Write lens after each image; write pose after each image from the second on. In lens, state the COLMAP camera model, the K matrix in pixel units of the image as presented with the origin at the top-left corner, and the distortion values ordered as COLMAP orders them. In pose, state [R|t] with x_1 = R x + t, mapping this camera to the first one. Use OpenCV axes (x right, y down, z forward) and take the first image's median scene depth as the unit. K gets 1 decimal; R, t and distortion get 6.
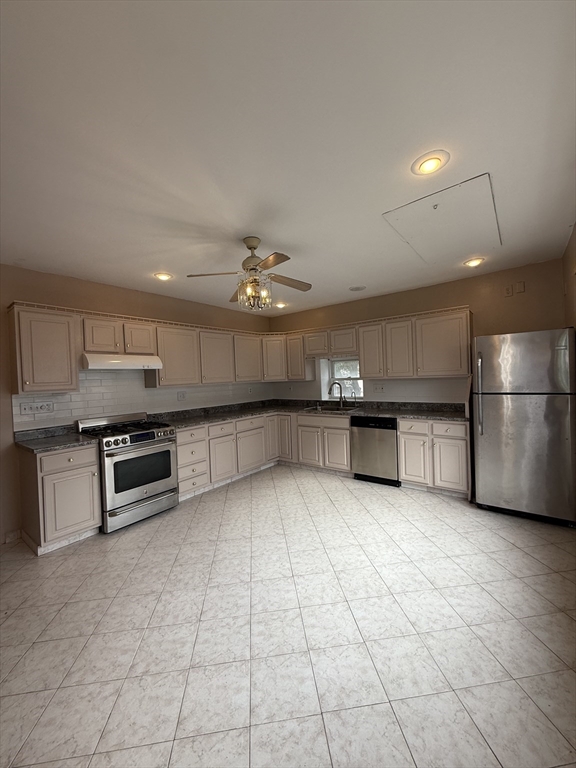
lens RADIAL K [[307.1, 0, 288.2], [0, 307.1, 380.8], [0, 0, 1]] dist [0.000159, 0.000283]
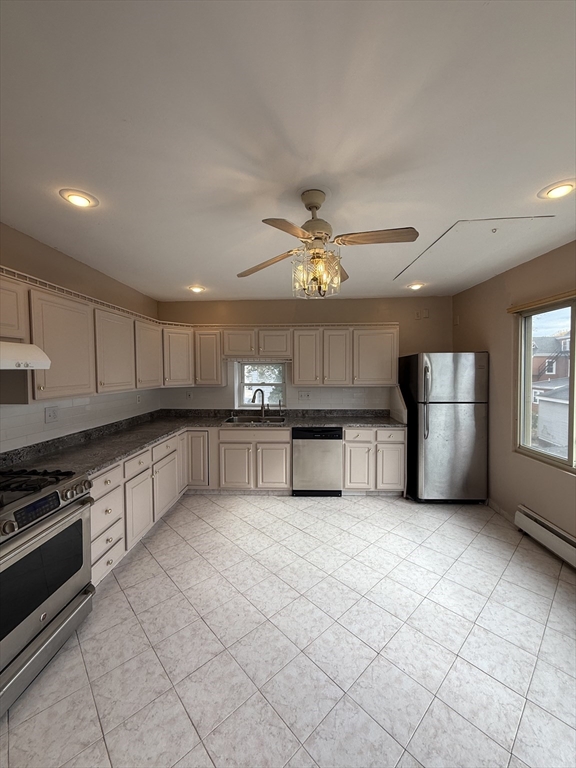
lens RADIAL K [[307.1, 0, 288.5], [0, 307.1, 380.7], [0, 0, 1]] dist [0.000159, 0.000283]
pose [[0.808596, 0.014005, 0.588198, -0.373062], [-0.017502, 0.999847, 0.000253, -0.025839], [-0.588104, -0.010499, 0.808717, 0.306761]]
